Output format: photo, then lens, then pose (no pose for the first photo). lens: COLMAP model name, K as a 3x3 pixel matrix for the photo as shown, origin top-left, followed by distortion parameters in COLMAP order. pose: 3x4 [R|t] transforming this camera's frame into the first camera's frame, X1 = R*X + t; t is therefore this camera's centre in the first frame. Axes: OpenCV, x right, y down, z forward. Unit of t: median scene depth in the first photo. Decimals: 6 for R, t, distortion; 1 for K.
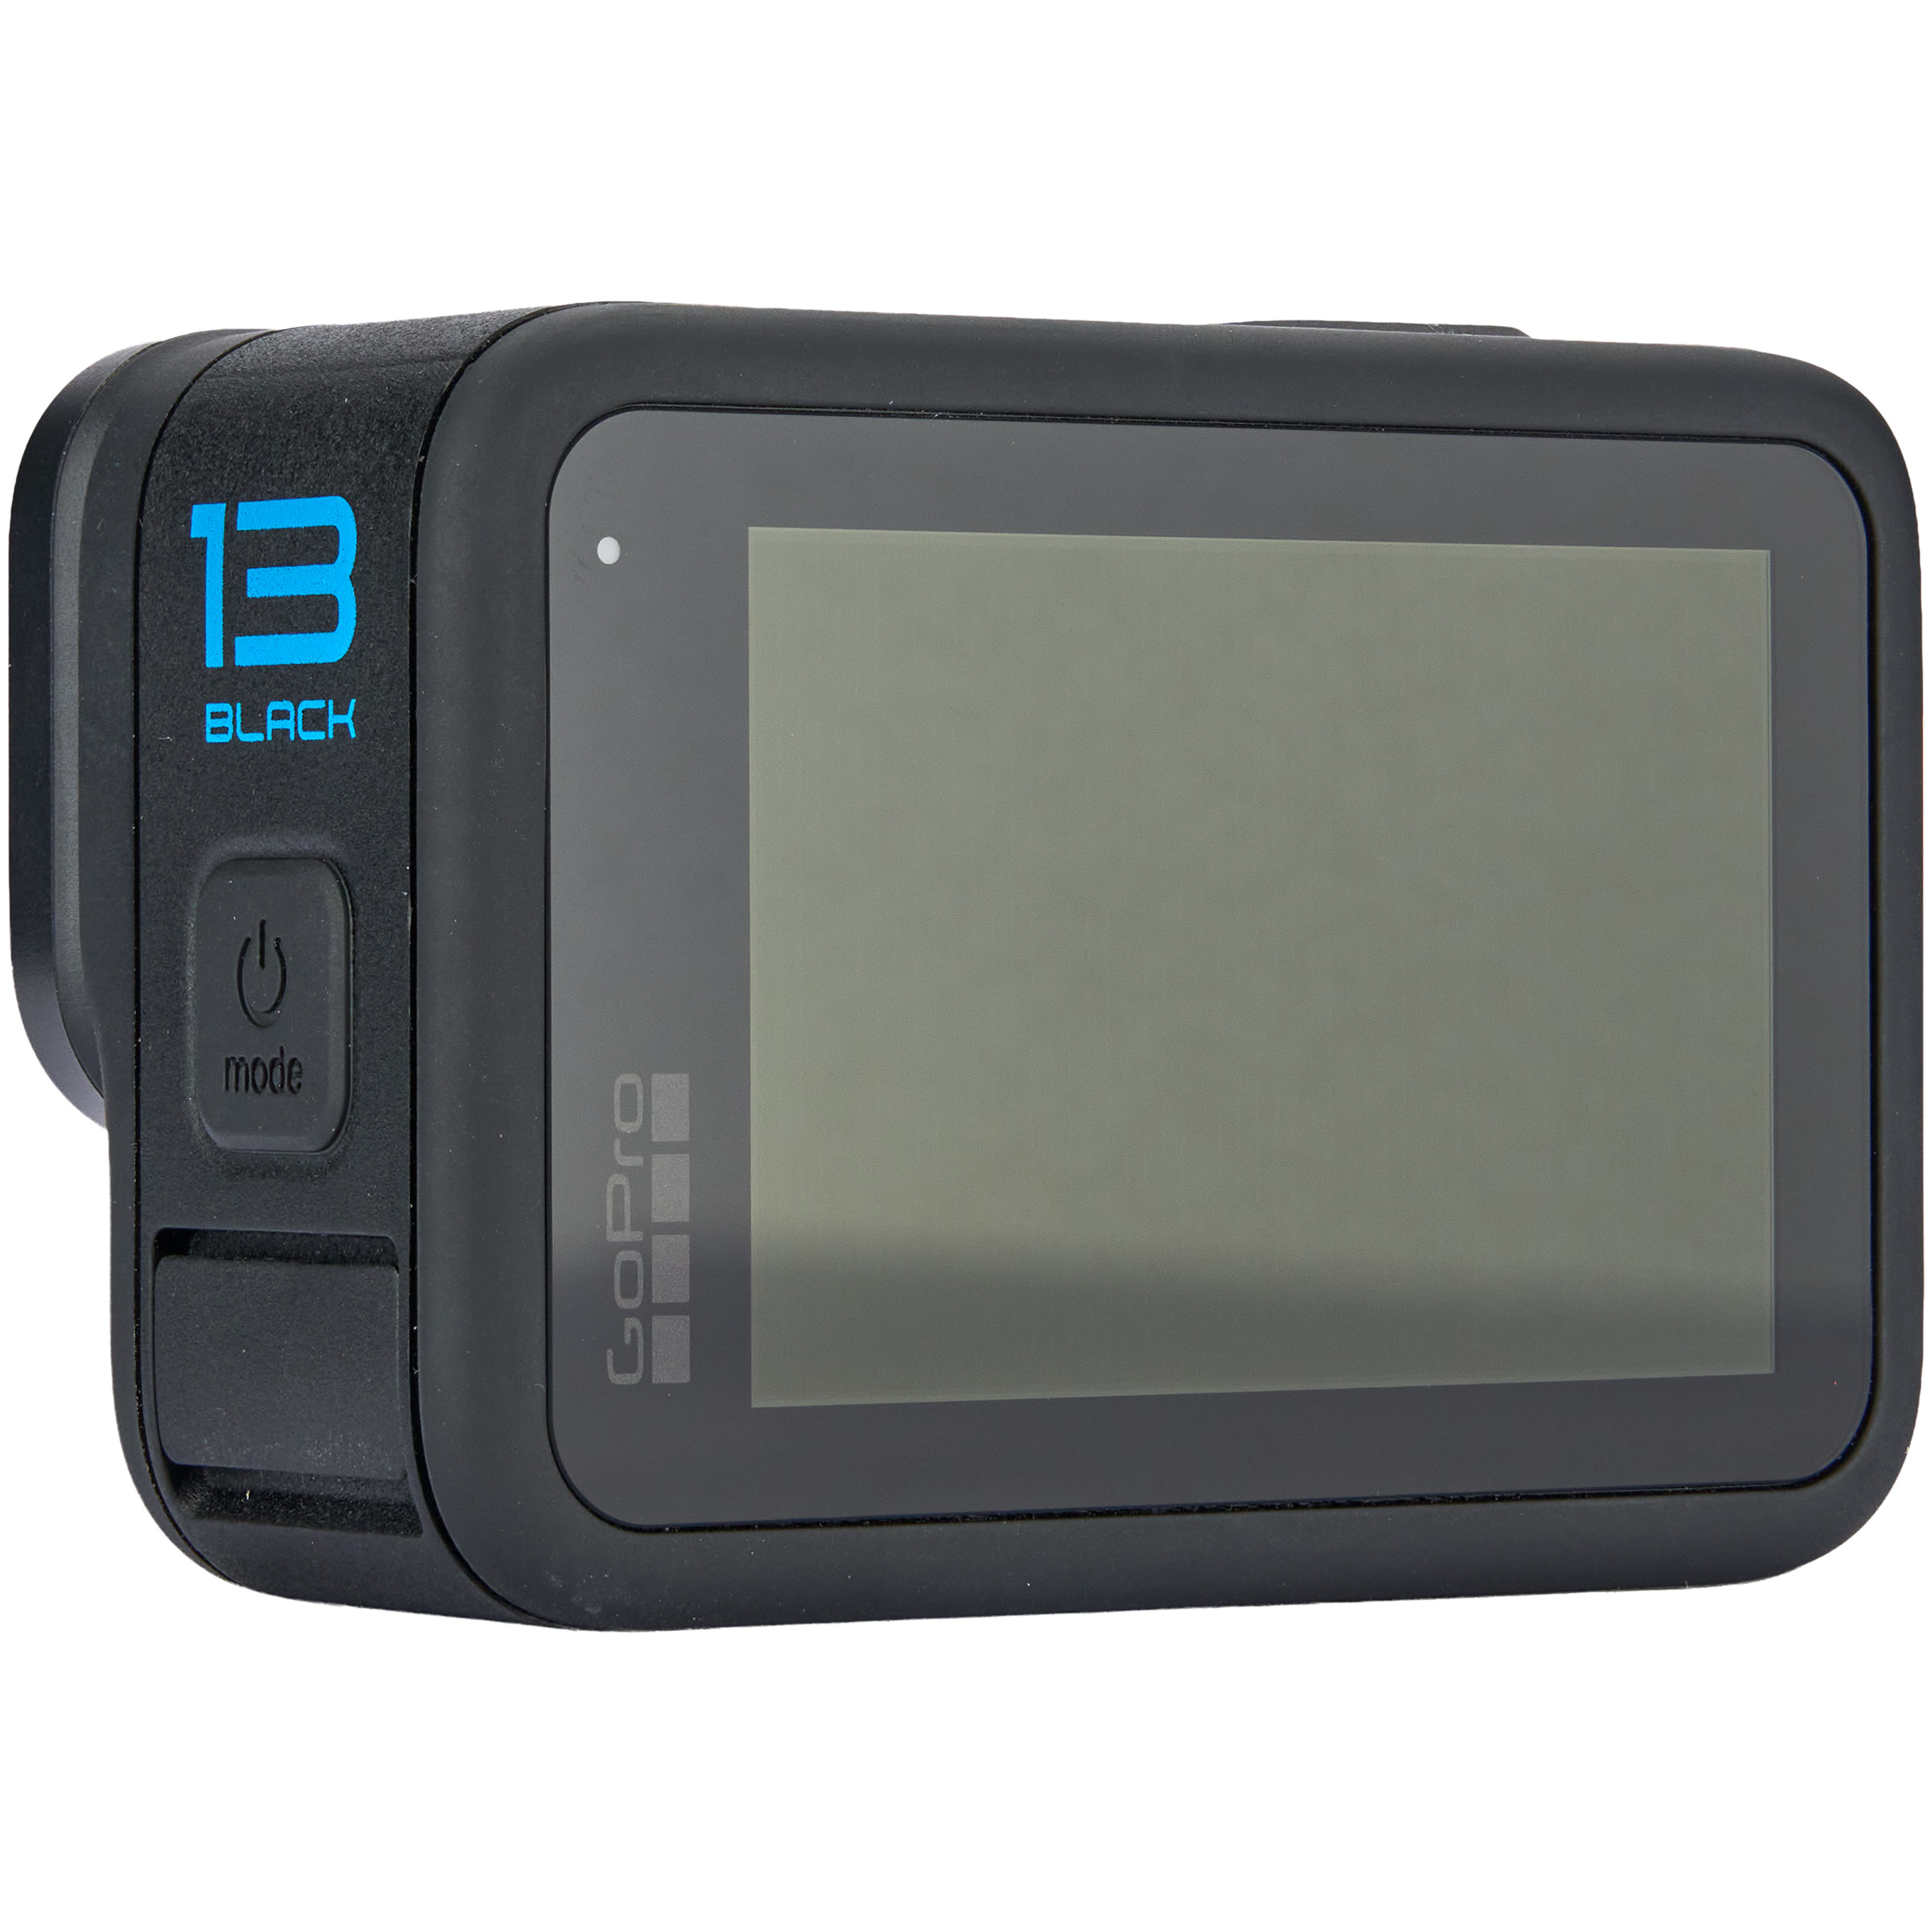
lens RADIAL K [[10671.9, 0, 966.0], [0, 10671.9, 966.0], [0, 0, 1]] dist [-0.250813, -10.622333]
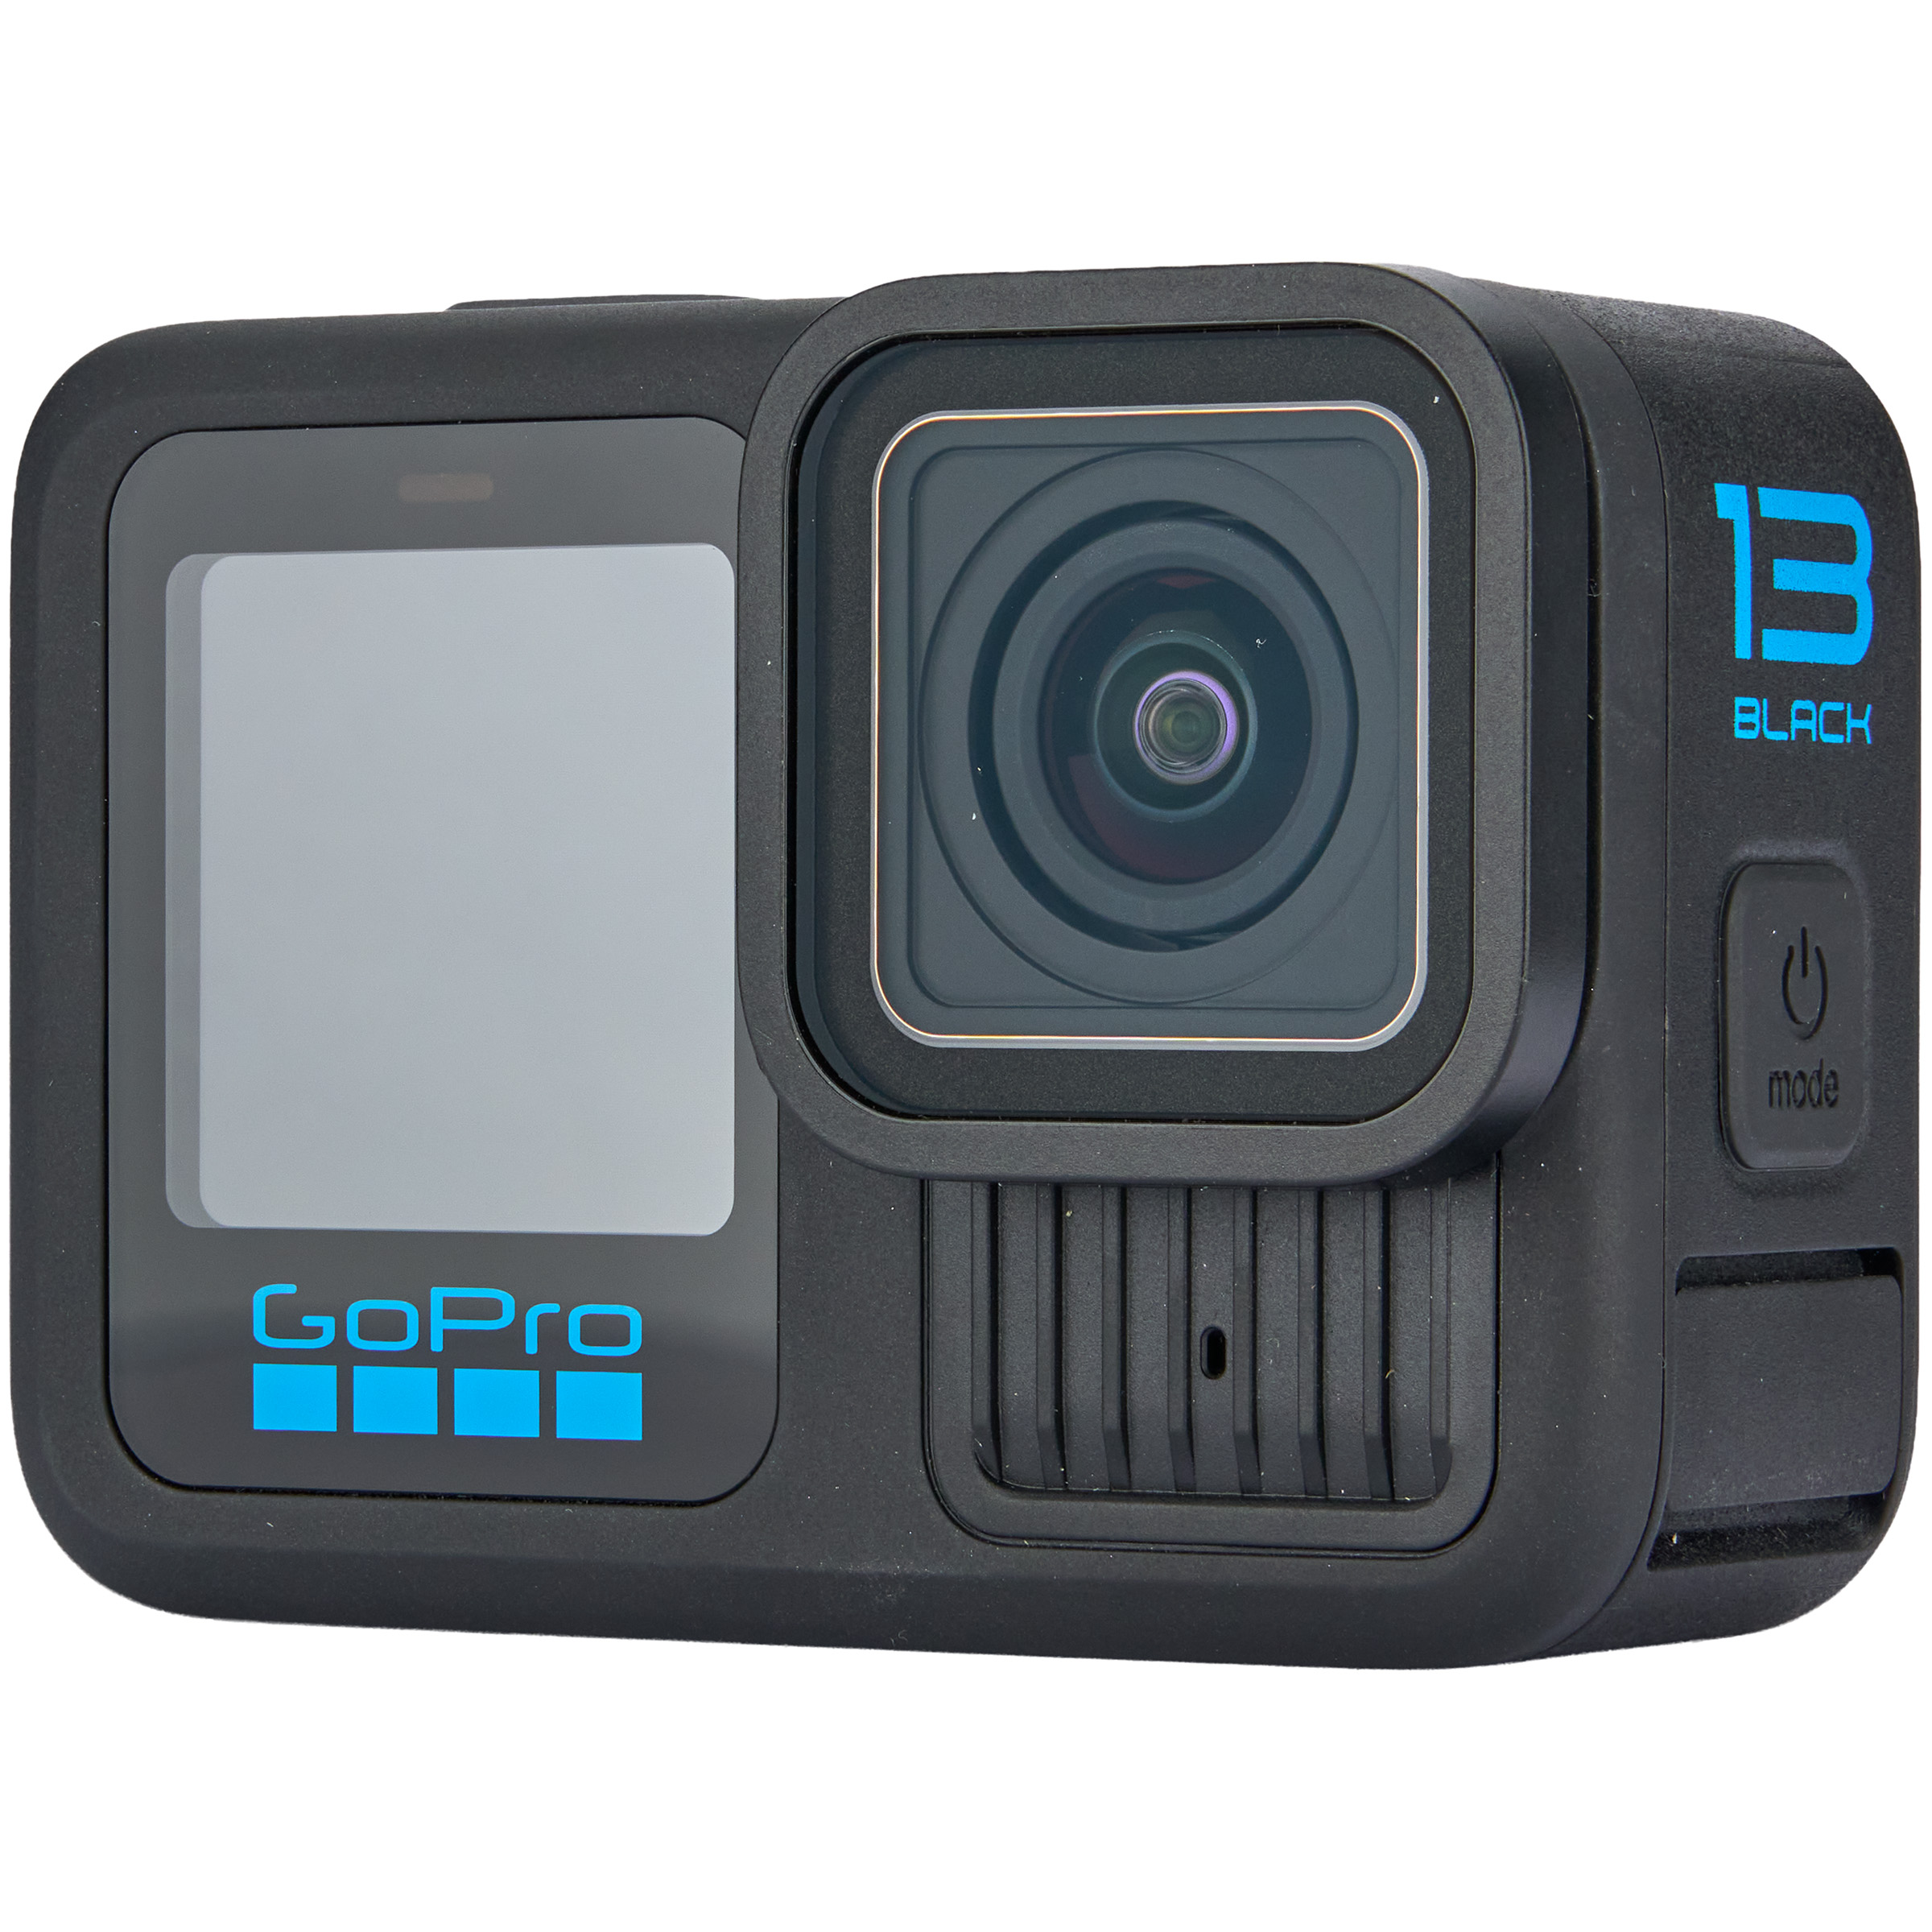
lens RADIAL K [[10671.9, 0, 966.0], [0, 10671.9, 966.0], [0, 0, 1]] dist [-0.250813, -10.622333]
pose [[-0.414355, -0.001777, 0.910113, -0.901129], [-0.000226, 0.999998, 0.001849, -0.002588], [-0.910115, 0.000560, -0.414355, 1.455496]]
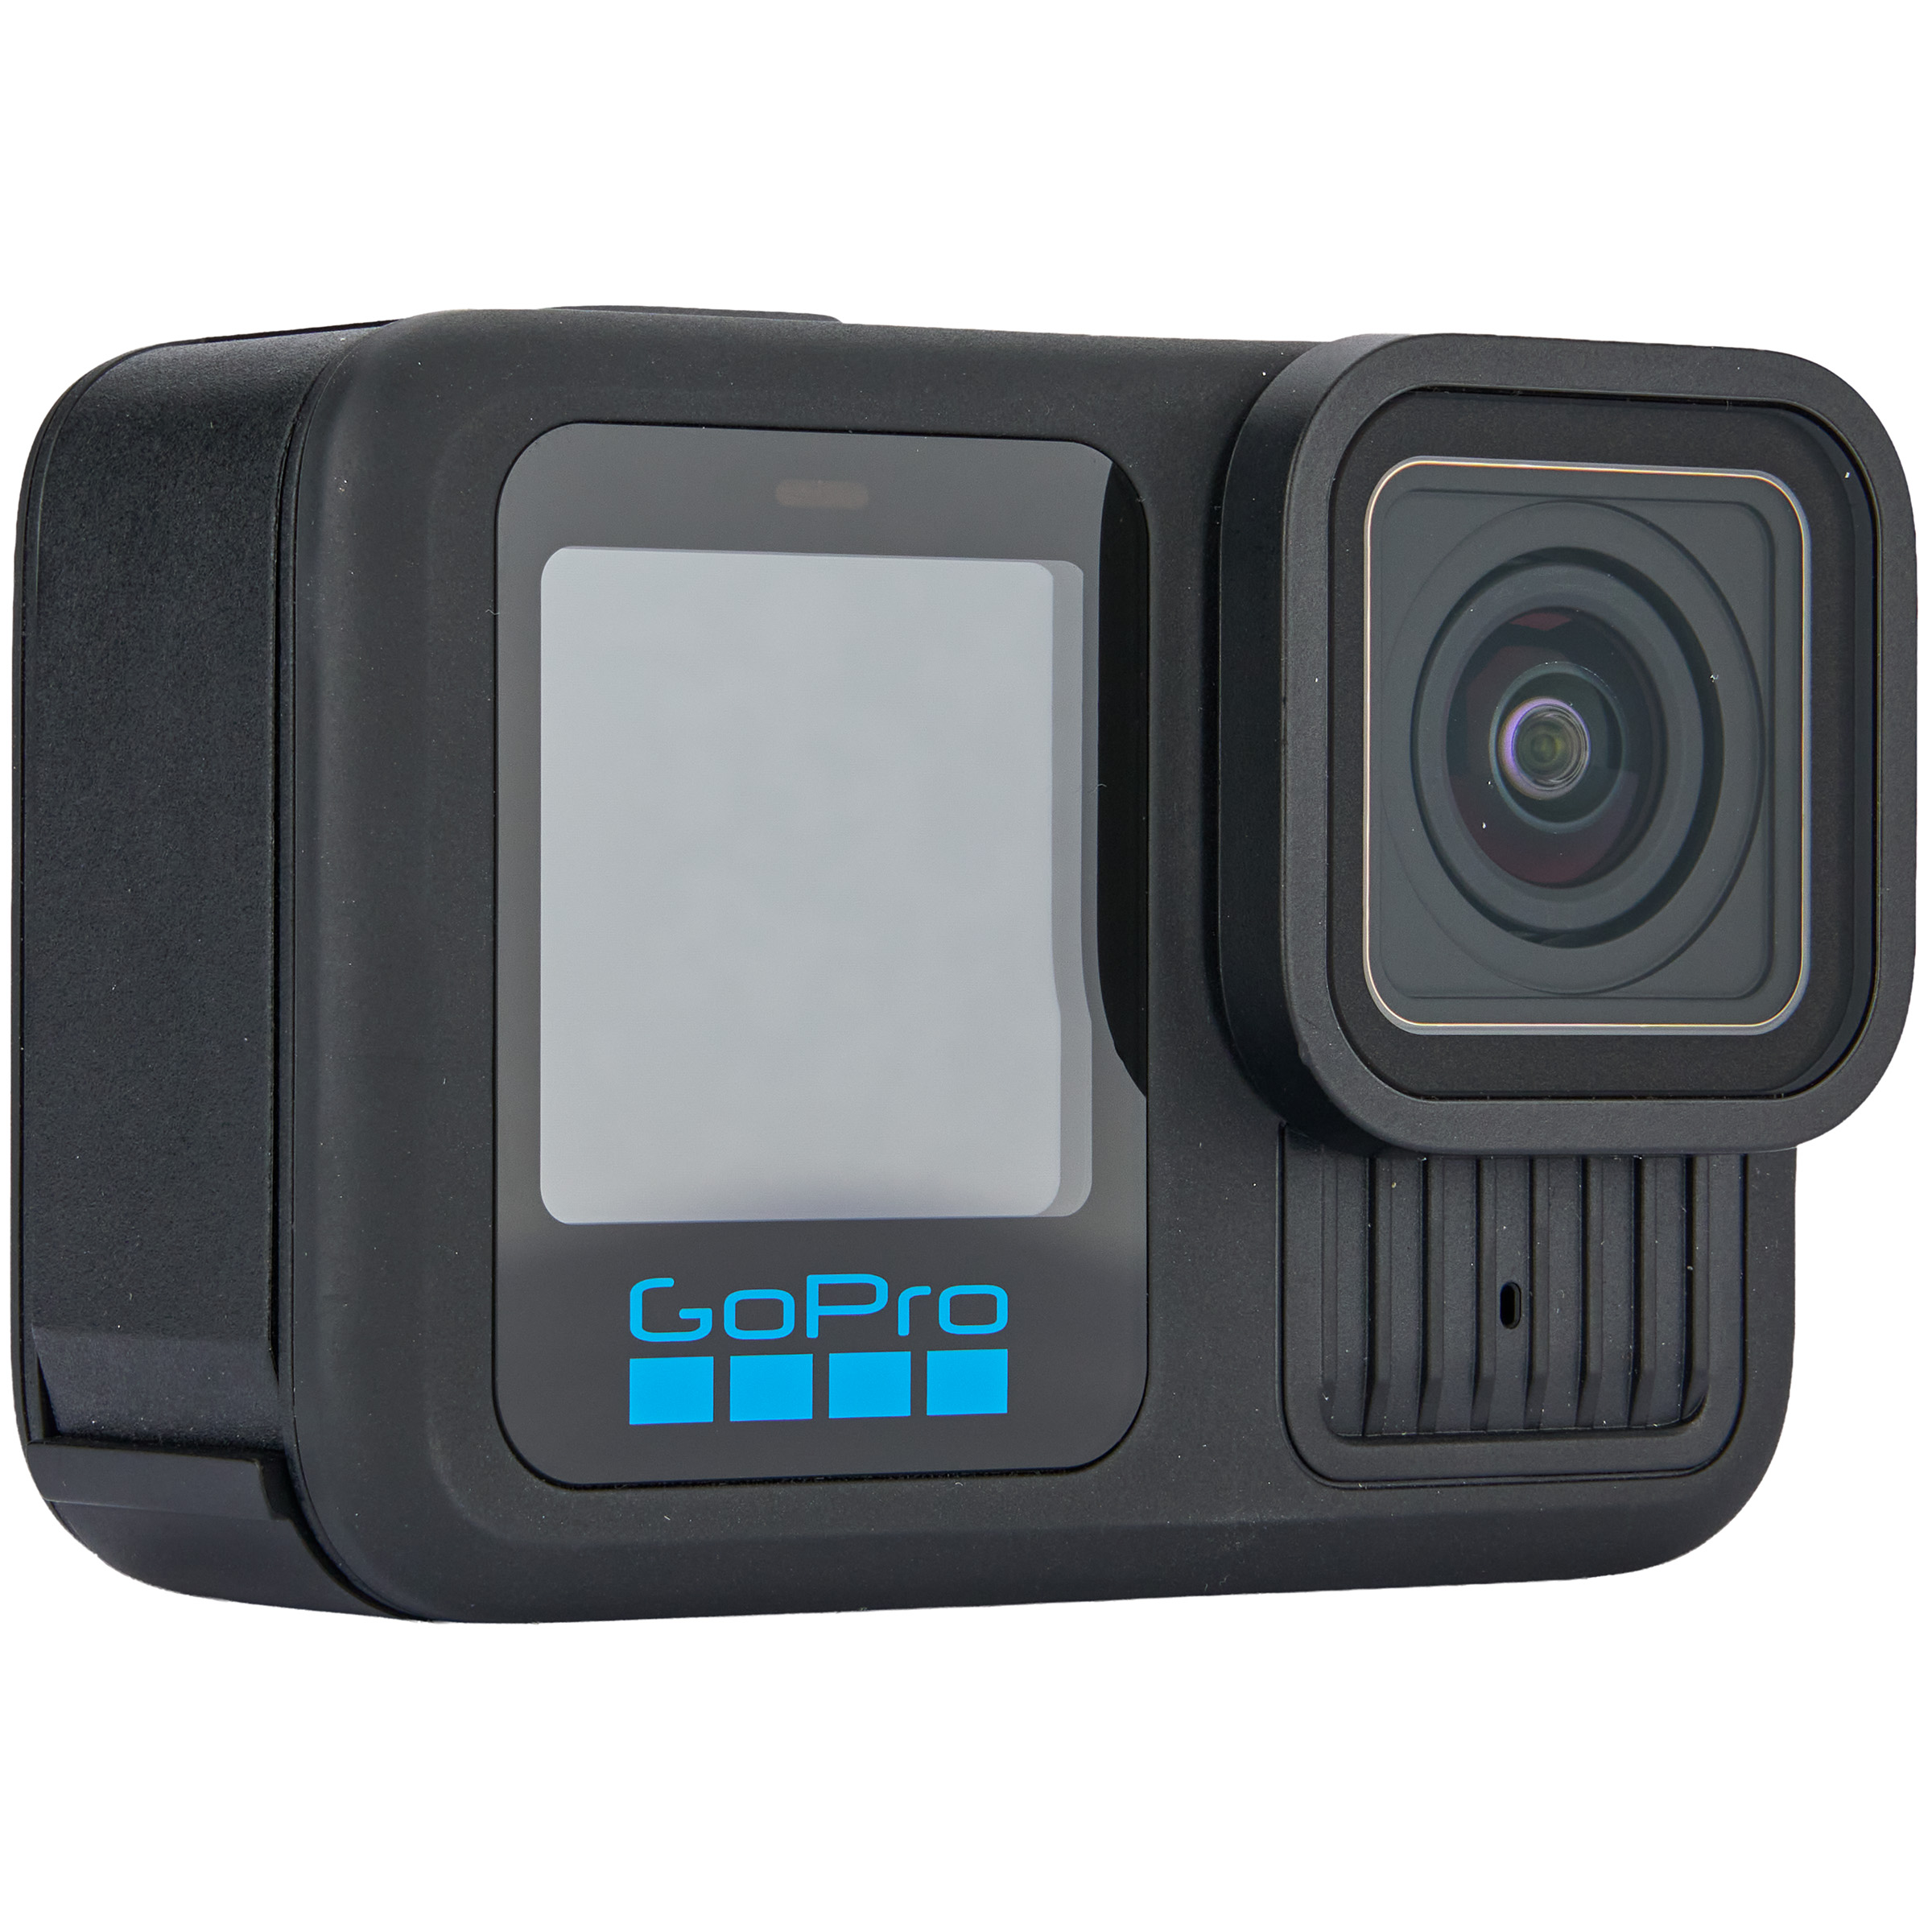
lens RADIAL K [[10671.9, 0, 966.0], [0, 10671.9, 966.0], [0, 0, 1]] dist [-0.250813, -10.622333]
pose [[-0.999876, -0.001602, -0.015677, 0.053965], [-0.001624, 0.999998, 0.001420, -0.001701], [0.015675, 0.001445, -0.999876, 2.126311]]
